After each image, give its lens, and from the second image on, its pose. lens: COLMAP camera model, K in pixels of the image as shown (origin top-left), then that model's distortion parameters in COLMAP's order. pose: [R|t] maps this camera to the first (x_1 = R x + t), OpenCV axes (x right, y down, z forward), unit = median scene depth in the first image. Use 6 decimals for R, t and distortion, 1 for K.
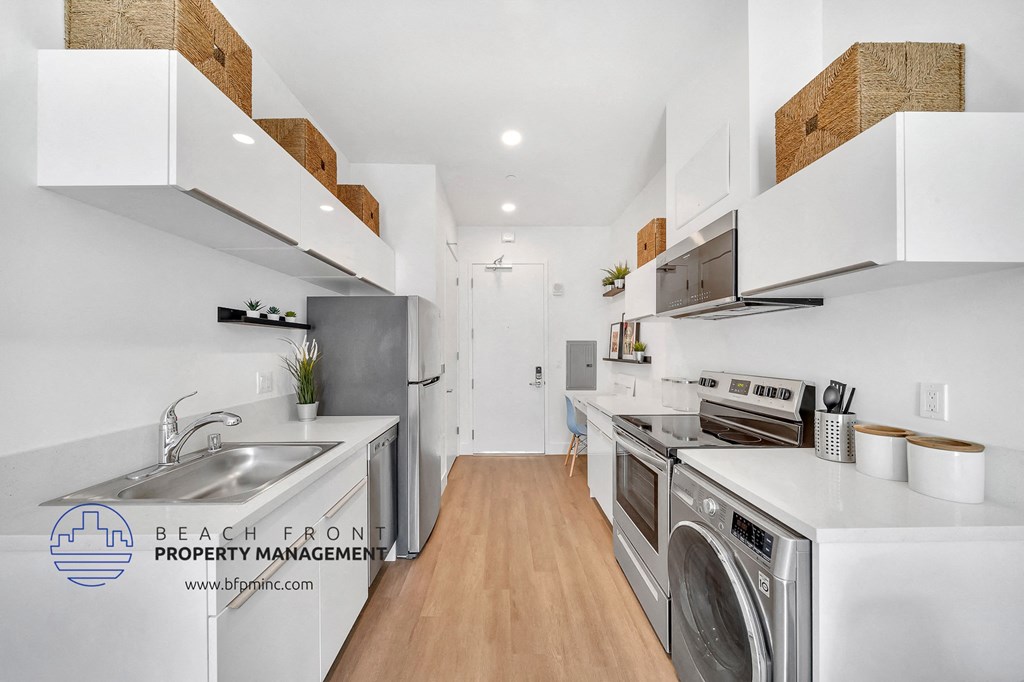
lens RADIAL K [[348.7, 0, 509.2], [0, 348.7, 347.9], [0, 0, 1]] dist [-0.002136, -0.000703]
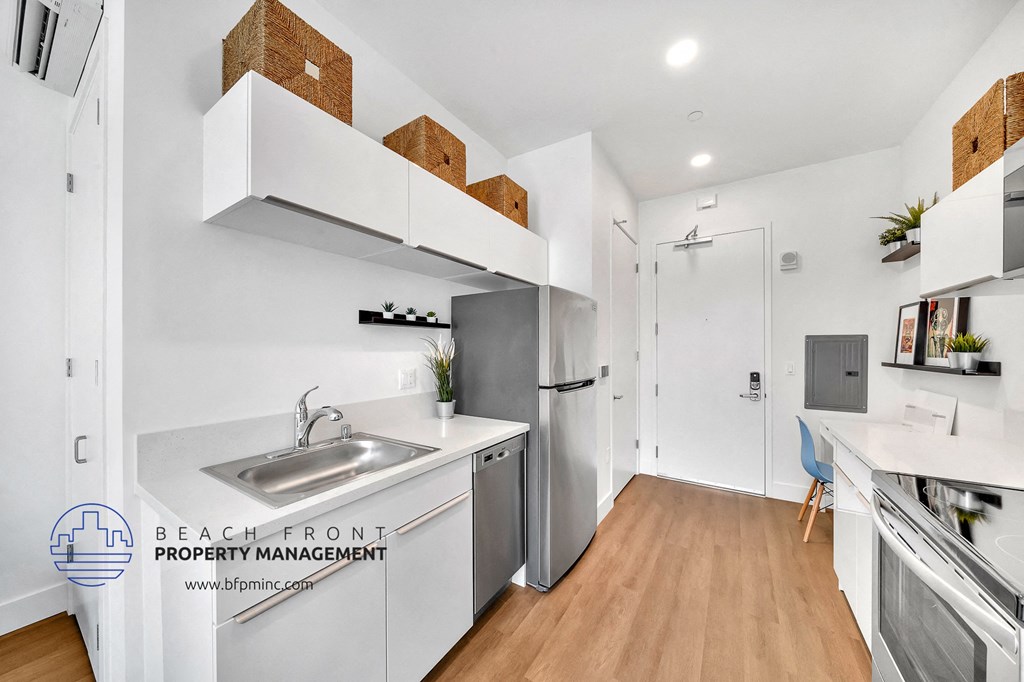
lens RADIAL K [[348.7, 0, 509.7], [0, 348.7, 347.9], [0, 0, 1]] dist [-0.002136, -0.000703]
pose [[0.829038, 0.000486, -0.559193, 0.116339], [0.001811, 0.999992, 0.003554, 0.000304], [0.559190, -0.003959, 0.829030, 0.211961]]
